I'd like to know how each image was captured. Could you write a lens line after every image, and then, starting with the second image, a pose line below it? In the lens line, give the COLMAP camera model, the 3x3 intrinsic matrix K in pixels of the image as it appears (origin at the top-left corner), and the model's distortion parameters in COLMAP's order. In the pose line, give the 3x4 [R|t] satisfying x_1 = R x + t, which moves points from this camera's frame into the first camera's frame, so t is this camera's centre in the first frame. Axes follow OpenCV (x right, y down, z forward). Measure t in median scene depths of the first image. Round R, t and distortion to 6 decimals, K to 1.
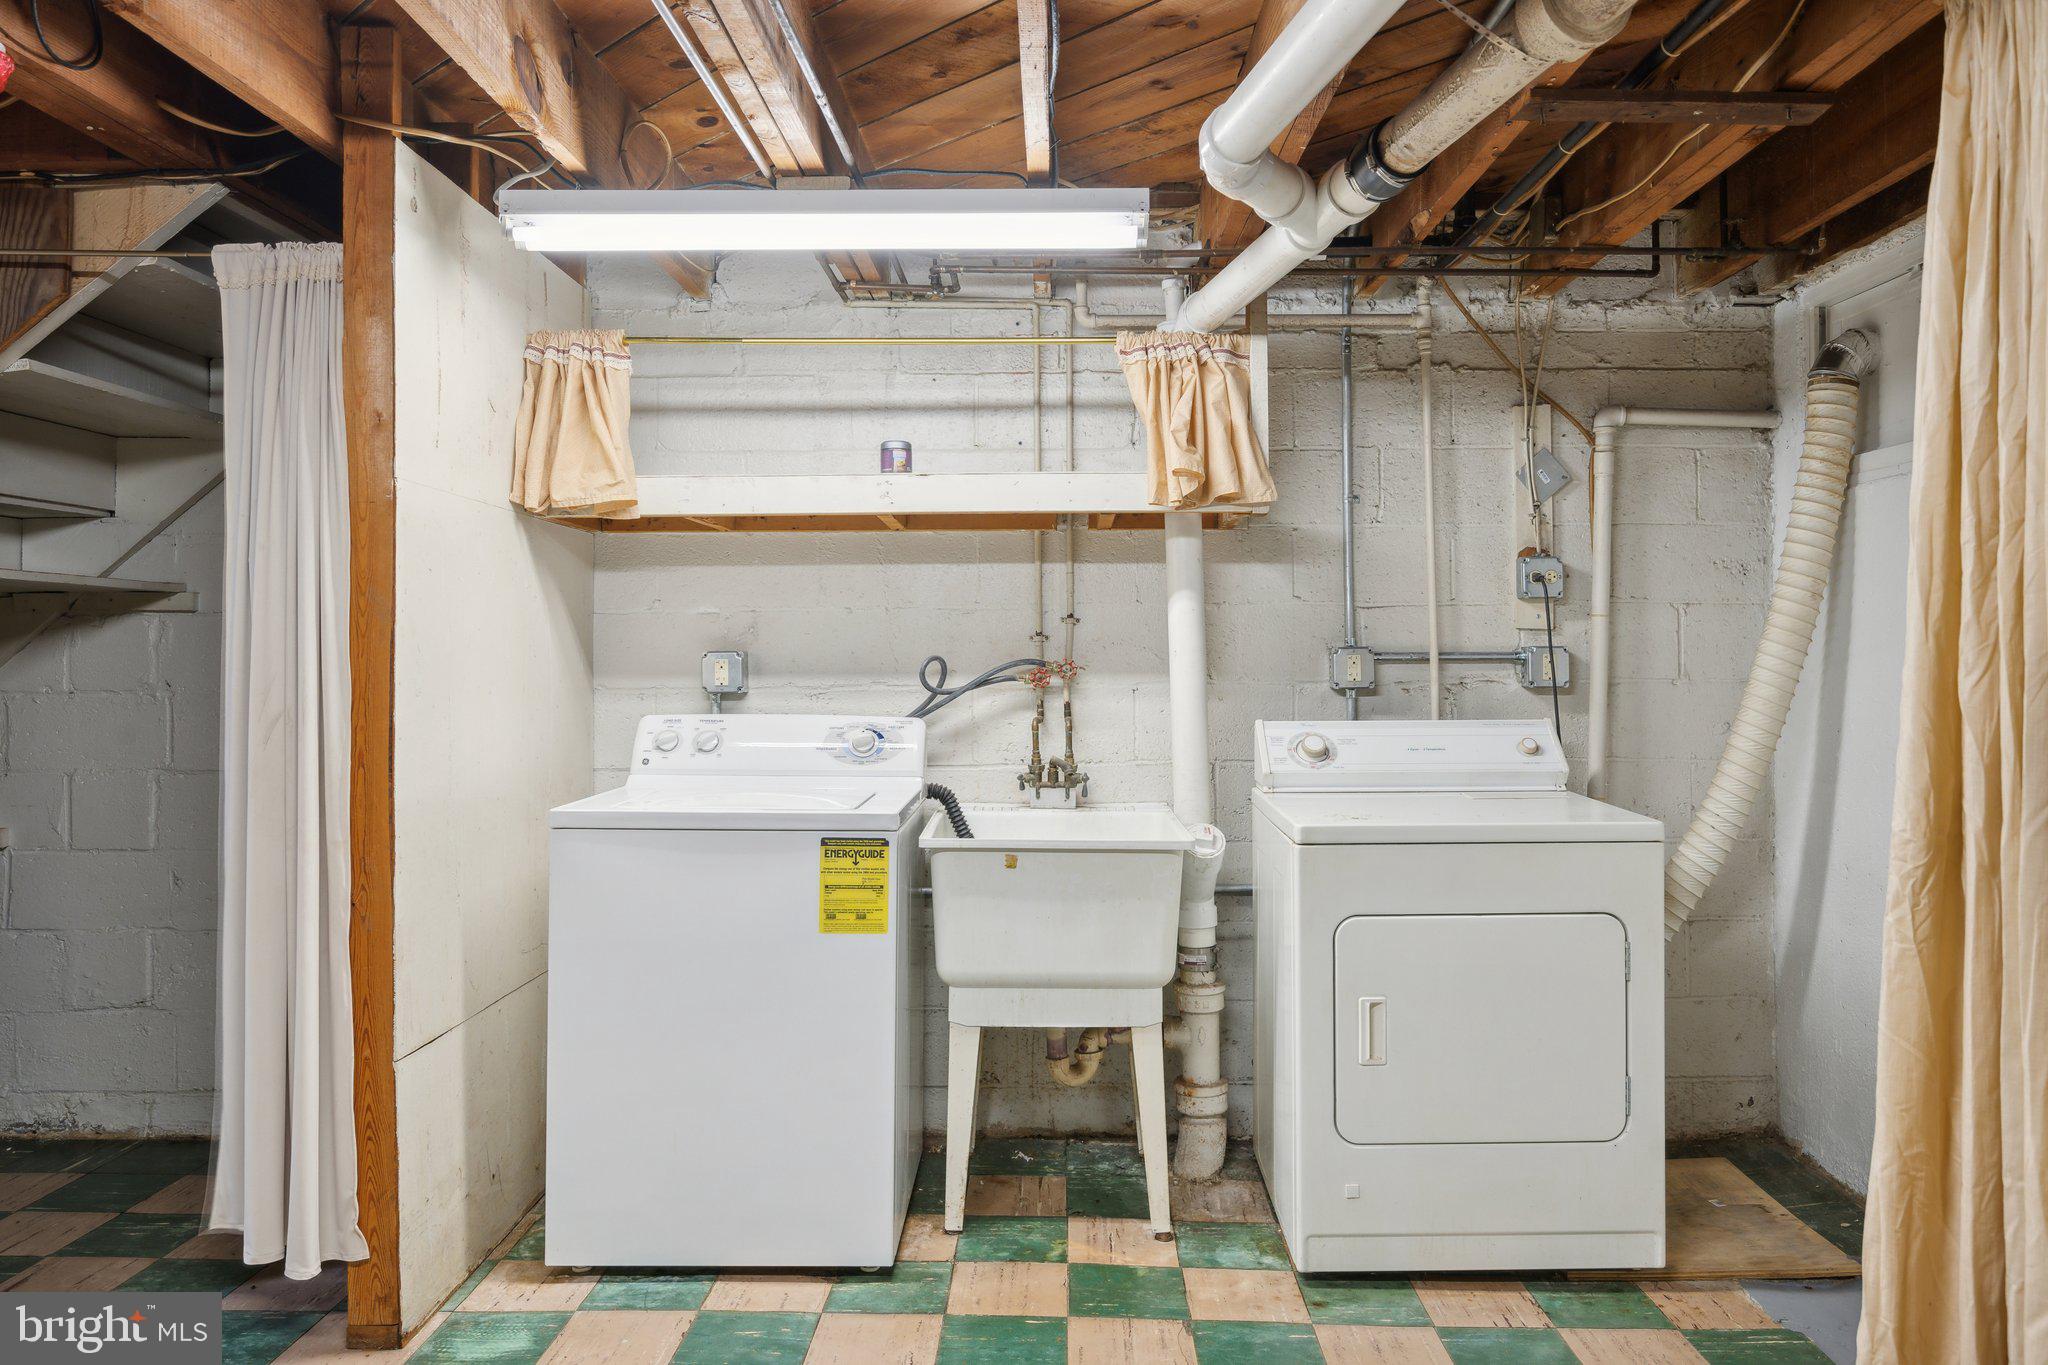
lens RADIAL K [[1384.3, 0, 1029.6], [0, 1384.3, 635.1], [0, 0, 1]] dist [-0.001484, -0.003323]
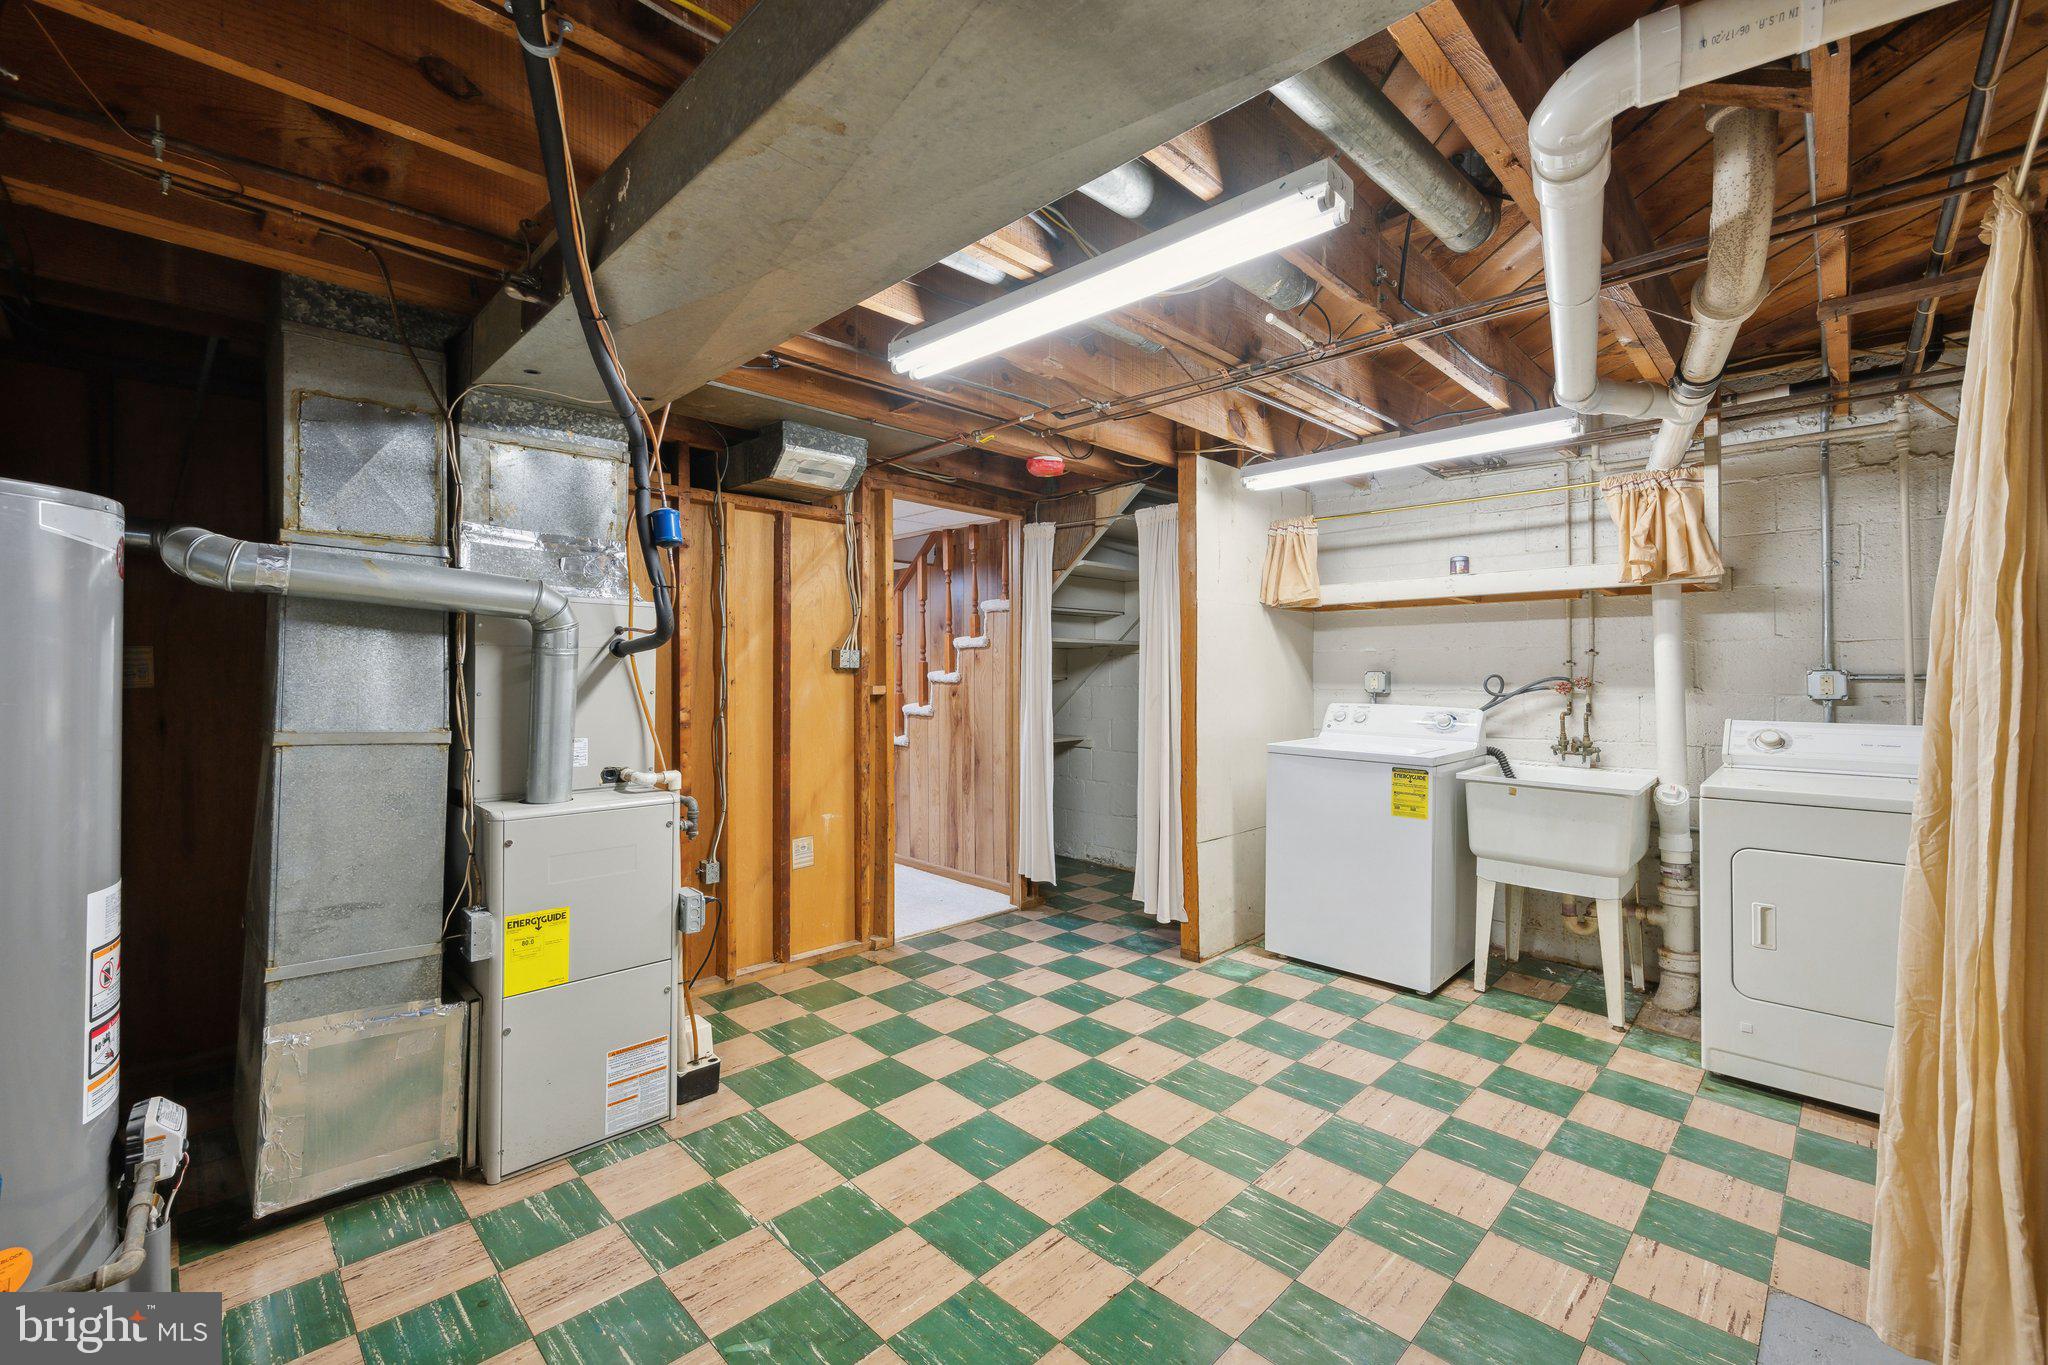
lens RADIAL K [[807.8, 0, 1019.2], [0, 807.8, 666.0], [0, 0, 1]] dist [-0.000583, 0.000121]
pose [[0.708219, -0.001209, -0.705992, 0.253780], [0.008327, 0.999943, 0.006641, -0.008452], [0.705944, -0.010582, 0.708189, -0.167162]]
